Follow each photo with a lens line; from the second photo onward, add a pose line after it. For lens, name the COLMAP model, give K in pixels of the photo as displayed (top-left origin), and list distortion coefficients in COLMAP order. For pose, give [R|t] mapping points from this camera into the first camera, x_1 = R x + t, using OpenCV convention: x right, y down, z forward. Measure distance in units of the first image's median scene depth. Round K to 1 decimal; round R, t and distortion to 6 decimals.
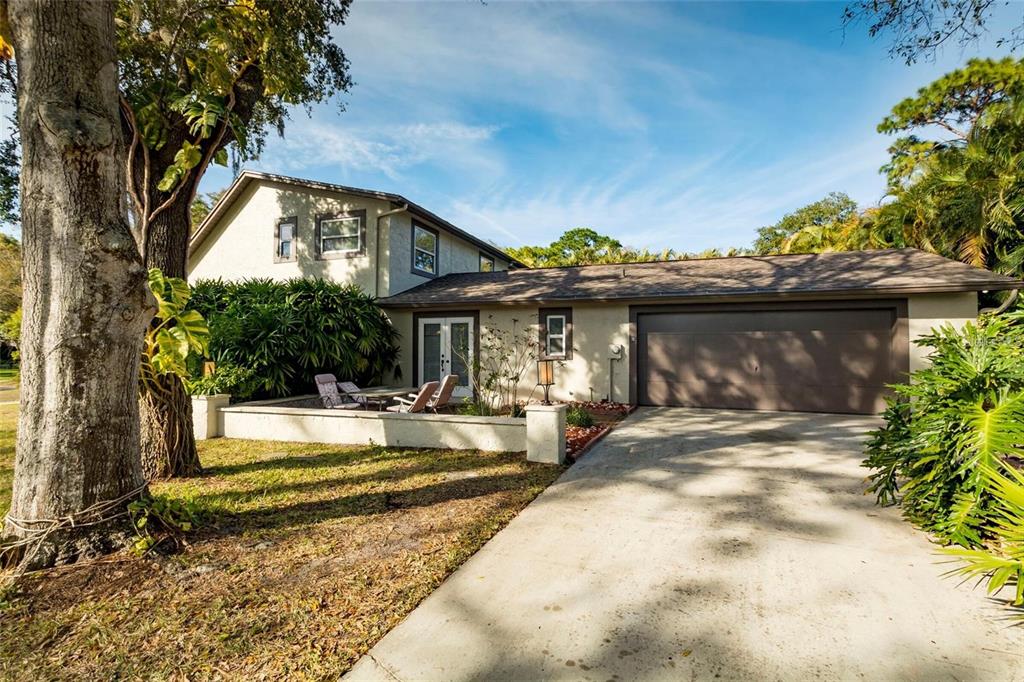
lens RADIAL K [[475.0, 0, 510.8], [0, 475.0, 330.9], [0, 0, 1]] dist [0.000103, -0.000254]
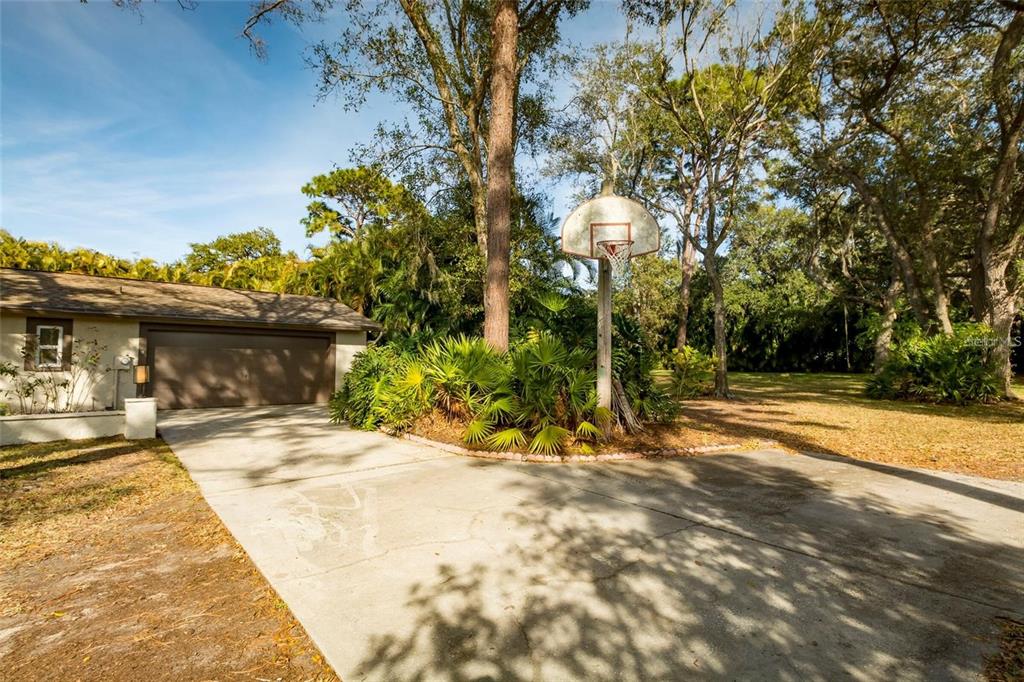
lens RADIAL K [[481.3, 0, 512.0], [0, 481.3, 341.0], [0, 0, 1]] dist [-0.009964, -0.000763]
pose [[0.454959, 0.048725, 0.889178, -0.354261], [-0.029557, 0.998778, -0.039608, 0.009233], [-0.890022, -0.008262, 0.455843, -0.298248]]
